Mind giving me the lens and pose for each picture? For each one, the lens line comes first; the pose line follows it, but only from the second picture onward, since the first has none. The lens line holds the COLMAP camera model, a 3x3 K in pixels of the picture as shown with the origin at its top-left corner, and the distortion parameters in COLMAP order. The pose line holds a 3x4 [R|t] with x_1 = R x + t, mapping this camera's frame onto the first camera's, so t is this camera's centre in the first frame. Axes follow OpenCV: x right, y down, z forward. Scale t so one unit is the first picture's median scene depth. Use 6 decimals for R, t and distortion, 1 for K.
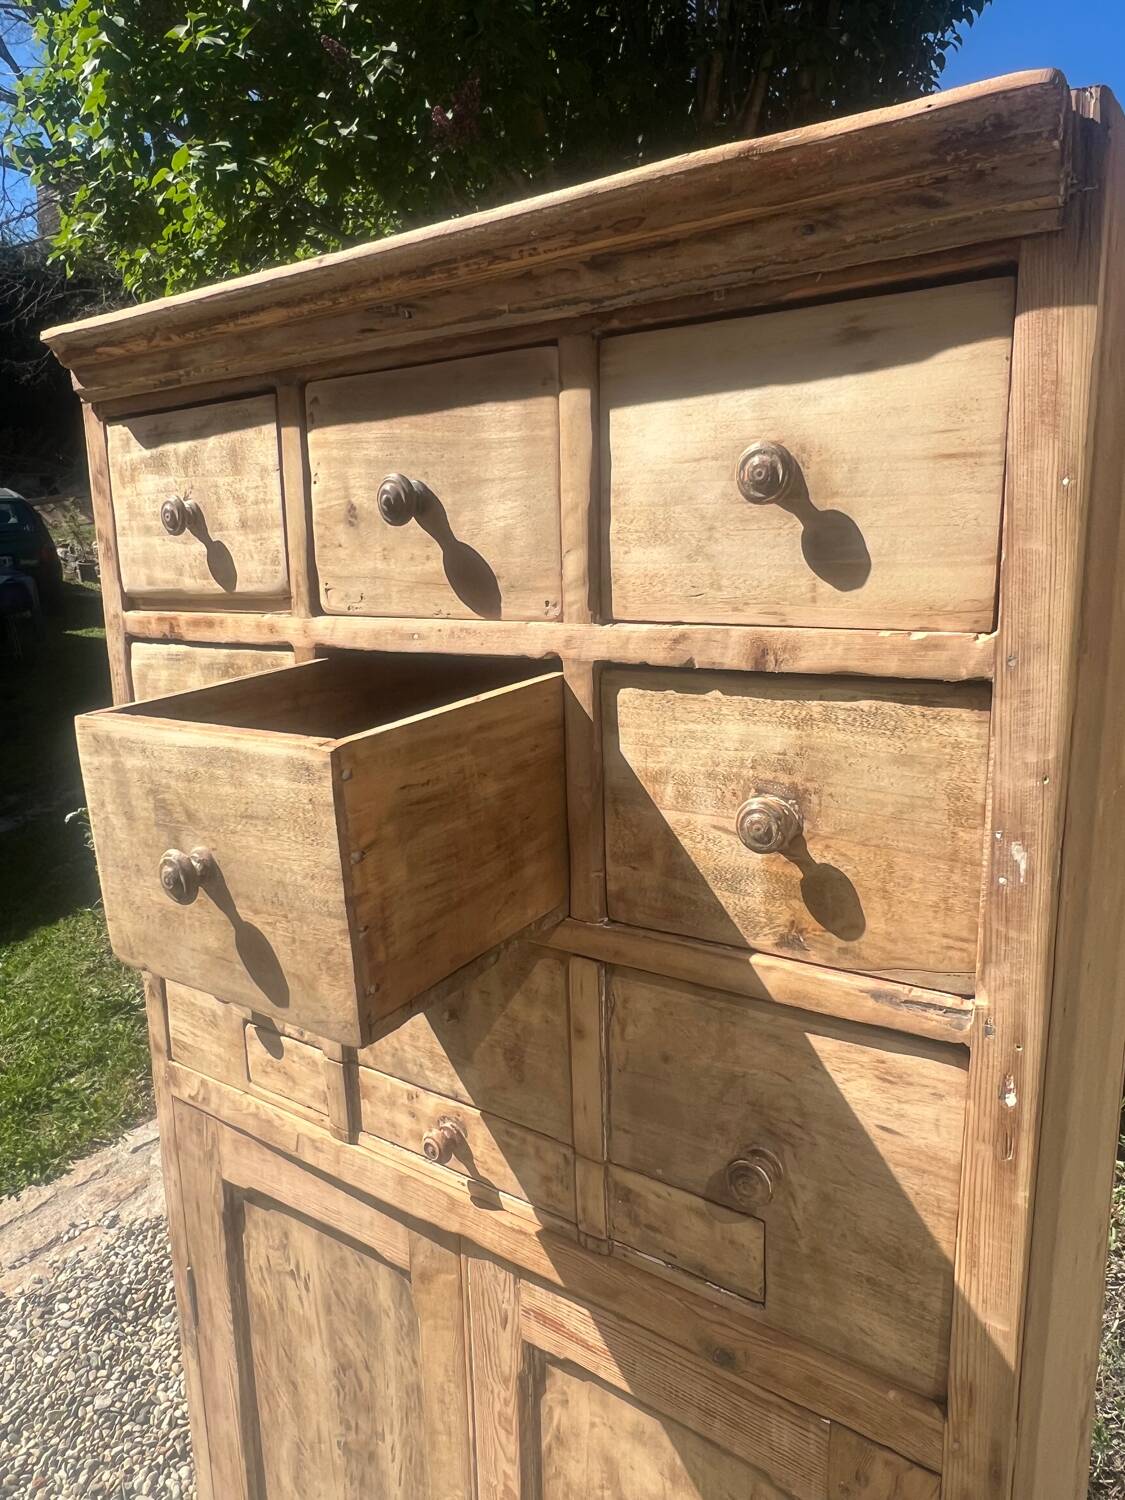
lens RADIAL K [[1038.7, 0, 527.0], [0, 1038.7, 742.8], [0, 0, 1]] dist [-0.003527, 0.002475]
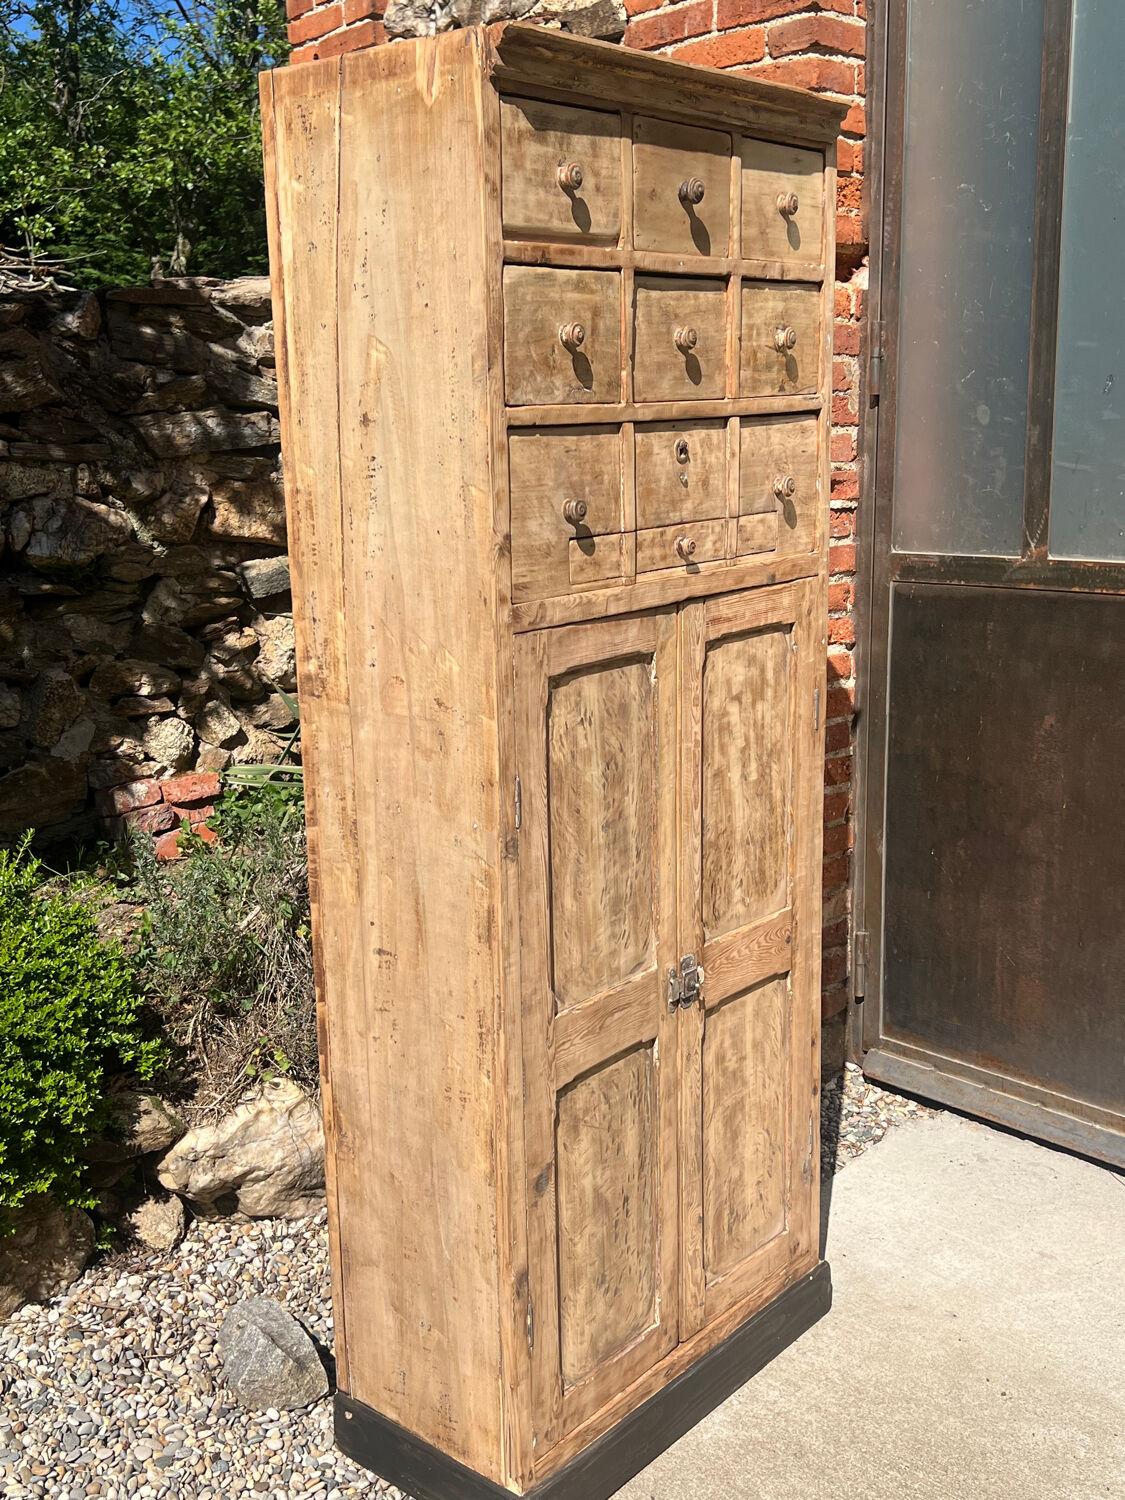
lens RADIAL K [[1540.9, 0, 556.0], [0, 1540.9, 759.5], [0, 0, 1]] dist [0.145767, -0.380671]
pose [[0.069948, -0.202826, 0.976713, -2.994664], [0.208259, 0.960506, 0.184545, 0.193088], [-0.975569, 0.190501, 0.109426, 1.016586]]
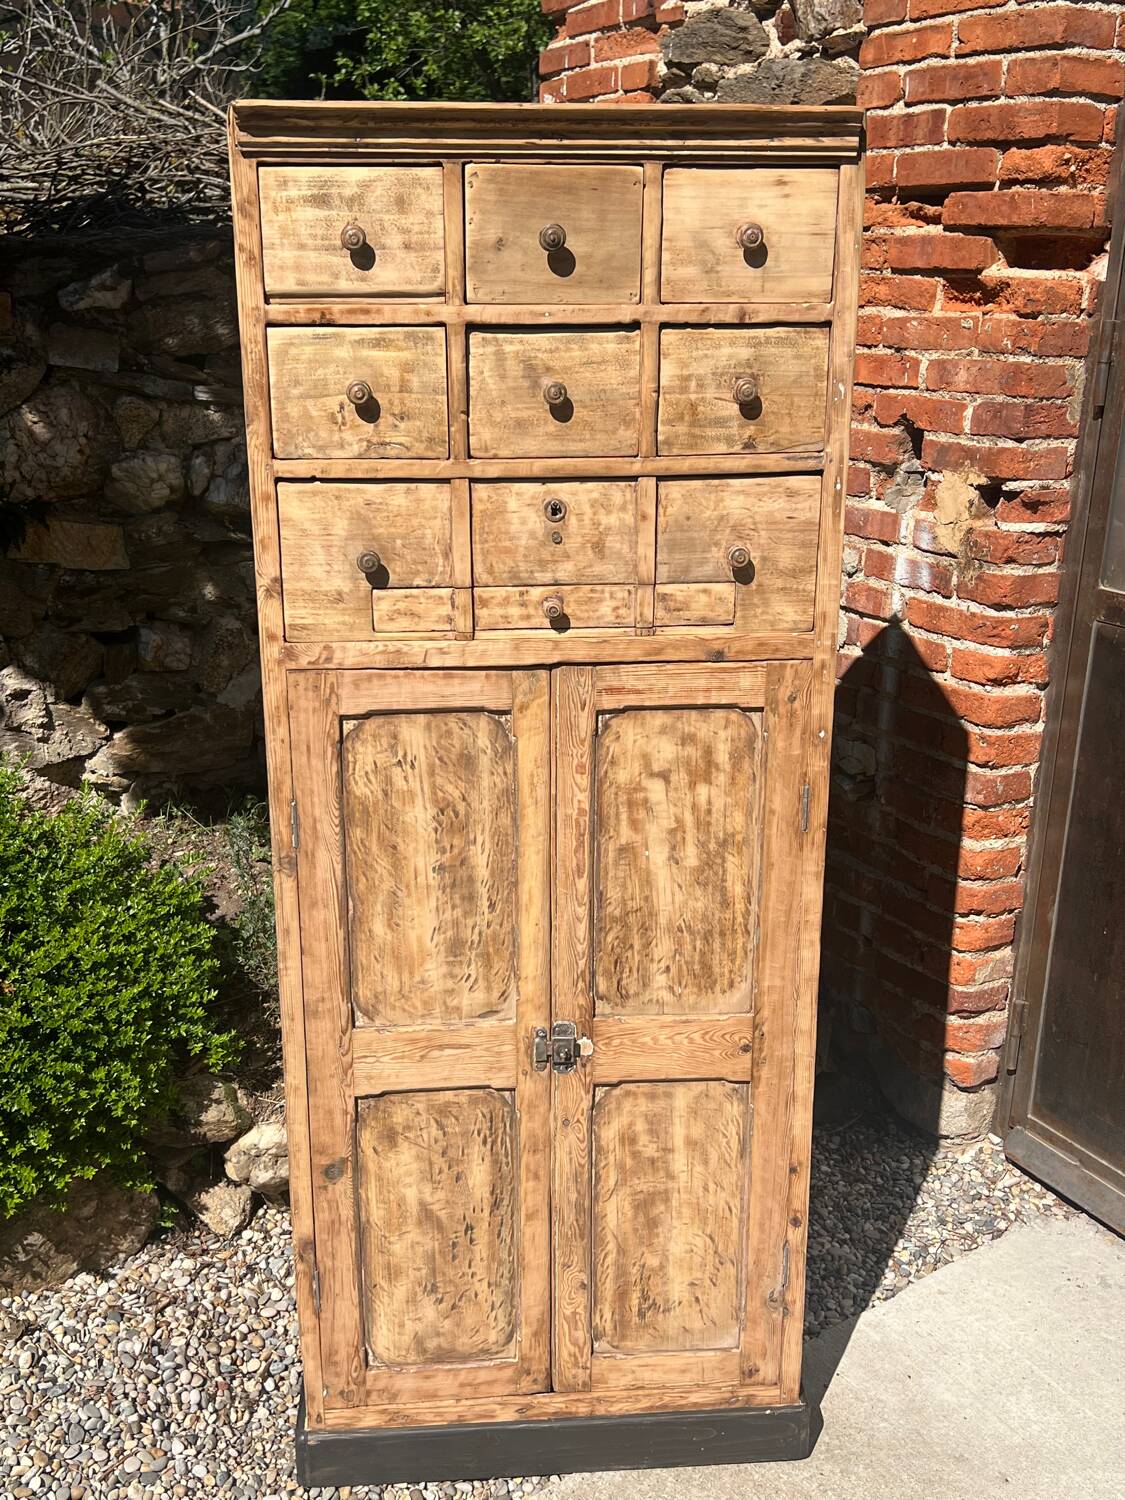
lens RADIAL K [[1566.8, 0, 567.7], [0, 1566.8, 775.6], [0, 0, 1]] dist [0.164055, -0.509193]
pose [[0.745248, -0.175495, 0.643279, -1.910933], [0.105294, 0.983612, 0.146357, 0.278805], [-0.658422, -0.041339, 0.751513, -1.108451]]
